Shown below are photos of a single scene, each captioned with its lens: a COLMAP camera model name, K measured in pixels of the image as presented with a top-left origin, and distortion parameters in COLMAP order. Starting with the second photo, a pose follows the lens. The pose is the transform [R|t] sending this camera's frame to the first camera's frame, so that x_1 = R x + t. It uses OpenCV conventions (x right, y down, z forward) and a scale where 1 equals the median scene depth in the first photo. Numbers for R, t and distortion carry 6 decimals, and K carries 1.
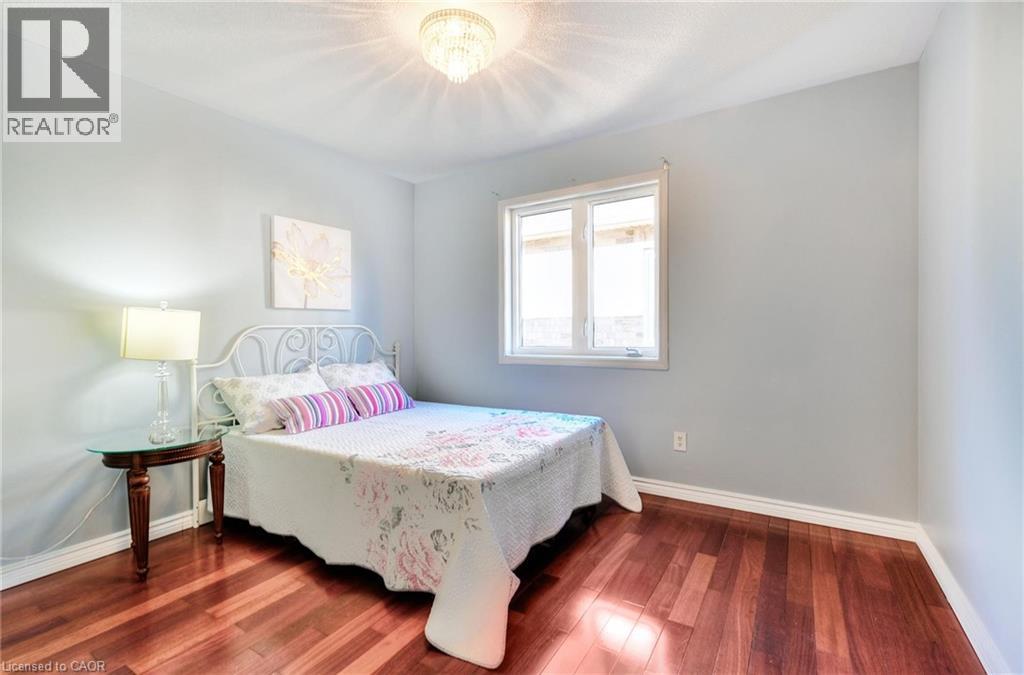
lens RADIAL K [[495.1, 0, 512.0], [0, 495.1, 337.5], [0, 0, 1]] dist [0.001290, 0.000063]
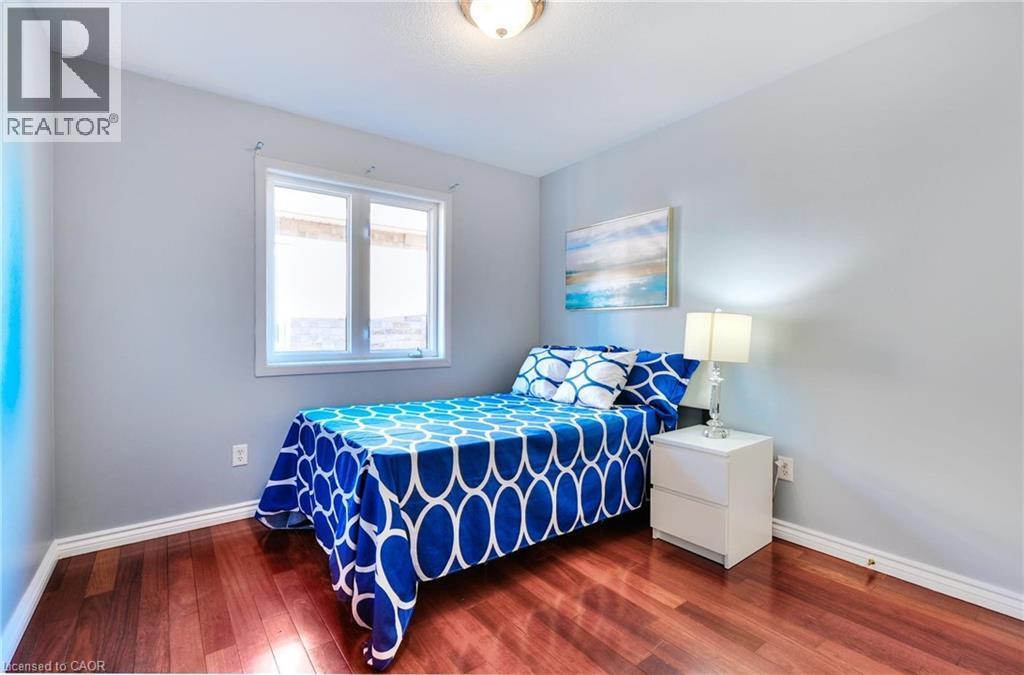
lens RADIAL K [[499.7, 0, 512.0], [0, 499.7, 337.5], [0, 0, 1]] dist [0.000174, -0.000017]
pose [[0.422575, 0.002502, 0.906325, -0.574042], [0.003306, 0.999985, -0.004302, 0.001157], [-0.906322, 0.004814, 0.422560, 0.337686]]
